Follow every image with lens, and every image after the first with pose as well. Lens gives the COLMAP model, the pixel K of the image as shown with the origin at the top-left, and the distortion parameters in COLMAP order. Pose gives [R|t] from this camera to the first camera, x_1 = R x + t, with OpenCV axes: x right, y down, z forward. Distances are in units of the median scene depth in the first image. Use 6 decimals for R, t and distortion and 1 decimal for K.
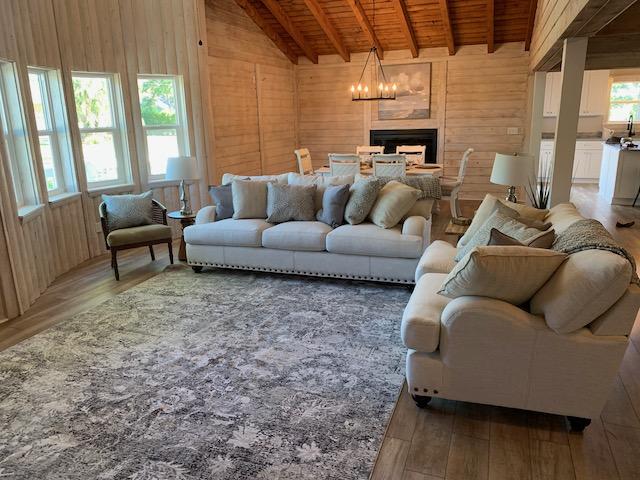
lens RADIAL K [[493.4, 0, 322.1], [0, 493.4, 239.5], [0, 0, 1]] dist [0.018094, -0.005472]
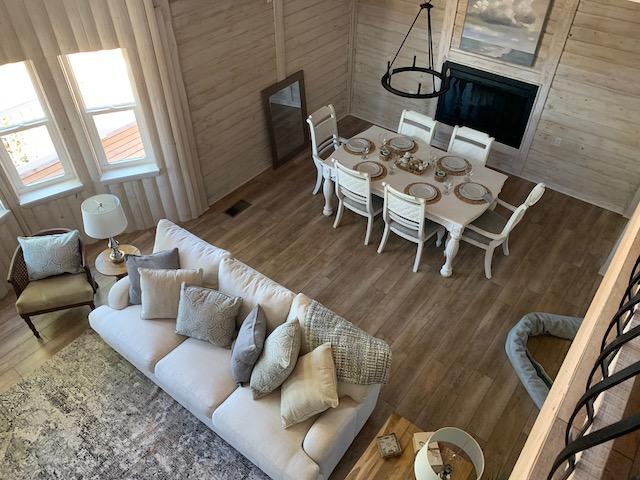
lens RADIAL K [[493.4, 0, 325.2], [0, 493.4, 239.5], [0, 0, 1]] dist [0.018094, -0.005472]
pose [[0.951492, 0.232534, -0.201474, 0.144869], [-0.110402, 0.869256, 0.481877, -0.342911], [0.287185, -0.436259, 0.852762, 0.259530]]
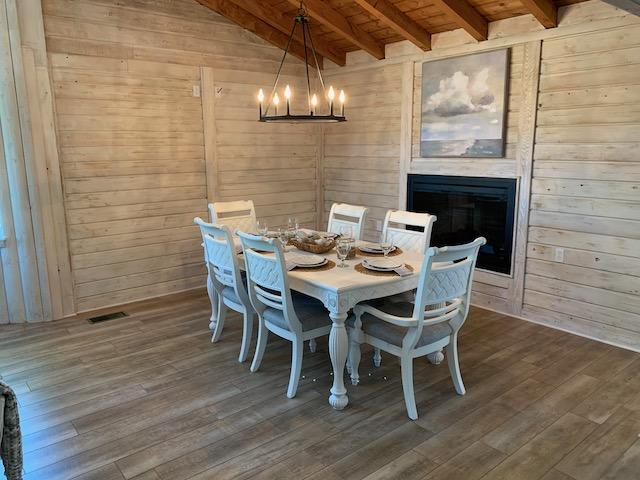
lens RADIAL K [[493.4, 0, 321.6], [0, 493.4, 237.5], [0, 0, 1]] dist [0.018094, -0.005472]
pose [[0.860040, 0.114405, -0.497236, 0.326108], [-0.141067, 0.989867, -0.016245, -0.133562], [0.490339, 0.084115, 0.867463, 0.490582]]
